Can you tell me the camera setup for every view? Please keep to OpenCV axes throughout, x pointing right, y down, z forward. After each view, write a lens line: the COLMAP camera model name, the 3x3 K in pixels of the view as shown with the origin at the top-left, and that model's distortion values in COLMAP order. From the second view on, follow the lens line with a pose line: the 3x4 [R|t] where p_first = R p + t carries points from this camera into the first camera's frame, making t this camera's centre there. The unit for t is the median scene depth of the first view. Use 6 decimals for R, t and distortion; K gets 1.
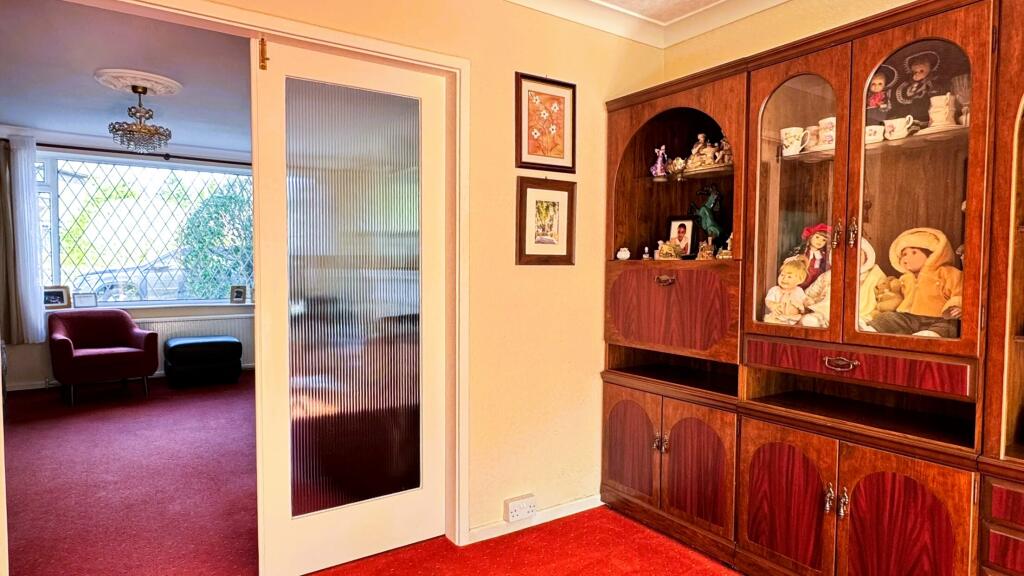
lens RADIAL K [[593.1, 0, 507.4], [0, 593.1, 292.3], [0, 0, 1]] dist [0.069187, -0.054815]
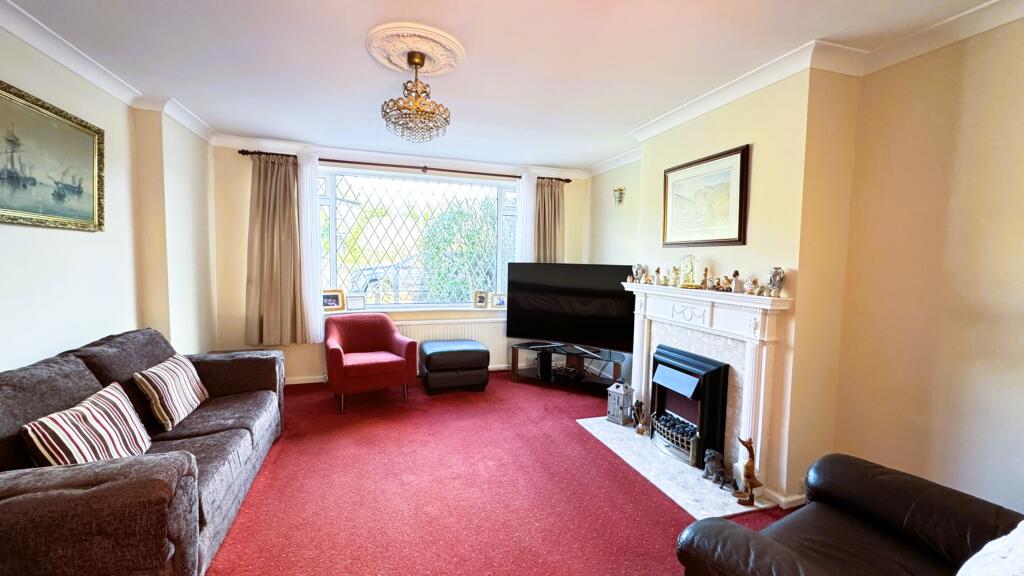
lens RADIAL K [[411.5, 0, 512.0], [0, 411.5, 288.0], [0, 0, 1]] dist [-0.002288, -0.000326]
pose [[0.967708, 0.026512, -0.250675, -0.197117], [-0.022243, 0.999556, 0.019847, -0.029100], [0.251090, -0.013630, 0.967868, 0.290601]]
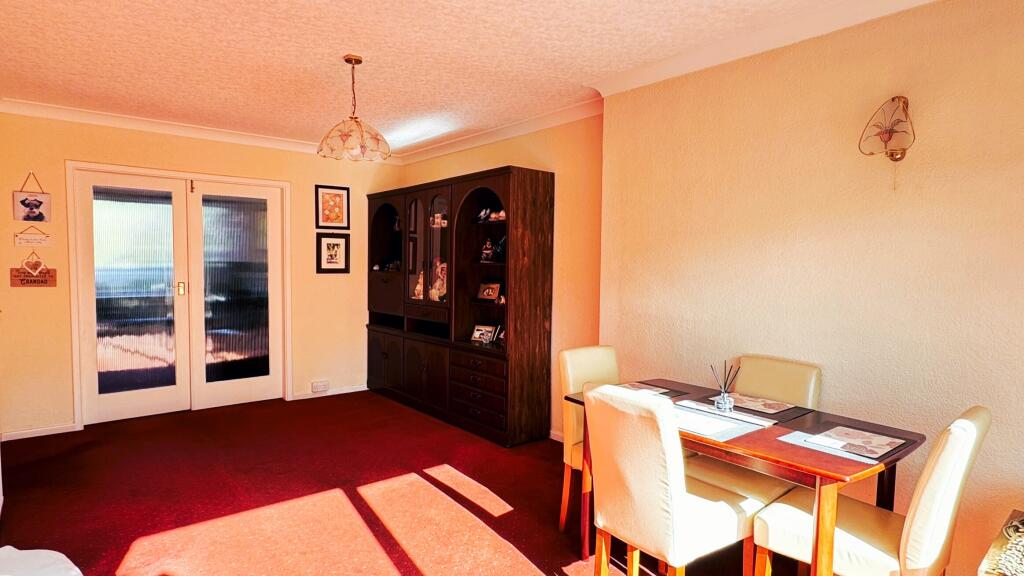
lens RADIAL K [[593.1, 0, 507.4], [0, 593.1, 292.3], [0, 0, 1]] dist [0.069187, -0.054815]
pose [[0.997443, 0.000096, 0.071460, 0.554564], [-0.000828, 0.999947, 0.010214, -0.000420], [-0.071455, -0.010247, 0.997391, -1.219993]]
